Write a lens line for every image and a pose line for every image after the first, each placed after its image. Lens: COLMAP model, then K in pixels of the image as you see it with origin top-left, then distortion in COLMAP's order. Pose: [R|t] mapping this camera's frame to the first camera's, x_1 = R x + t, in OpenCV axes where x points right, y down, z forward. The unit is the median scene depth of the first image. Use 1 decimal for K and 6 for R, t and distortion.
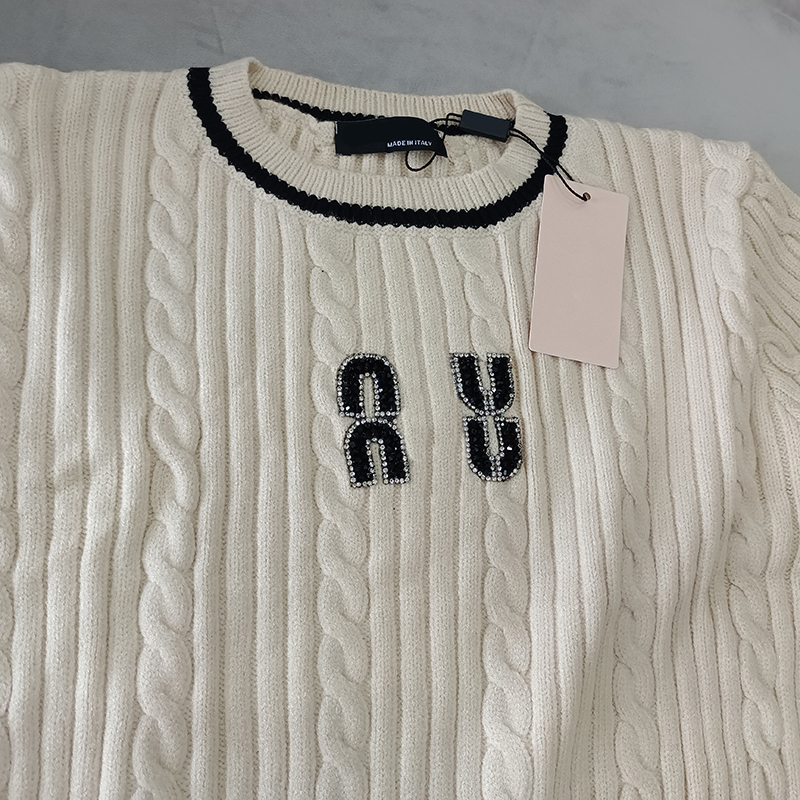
lens RADIAL K [[773.6, 0, 400.0], [0, 773.6, 400.0], [0, 0, 1]] dist [0.123337, -0.318548]
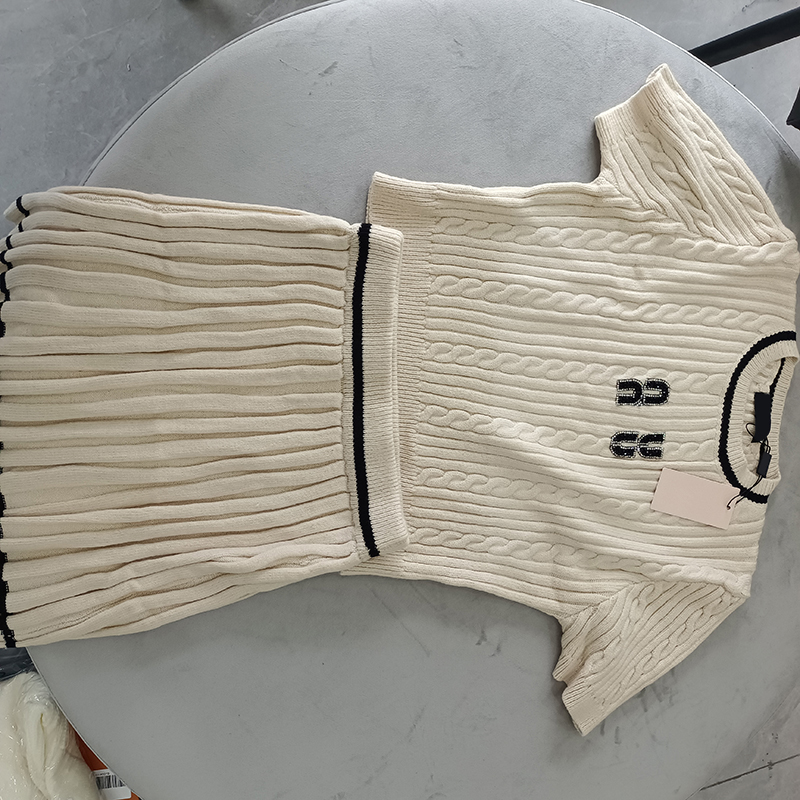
lens RADIAL K [[773.6, 0, 400.0], [0, 773.6, 400.0], [0, 0, 1]] dist [0.123337, -0.318548]
pose [[-0.104309, 0.983192, -0.149842, 0.416295], [-0.993713, -0.096870, 0.056140, 0.619007], [0.040681, 0.154755, 0.987115, -1.365006]]
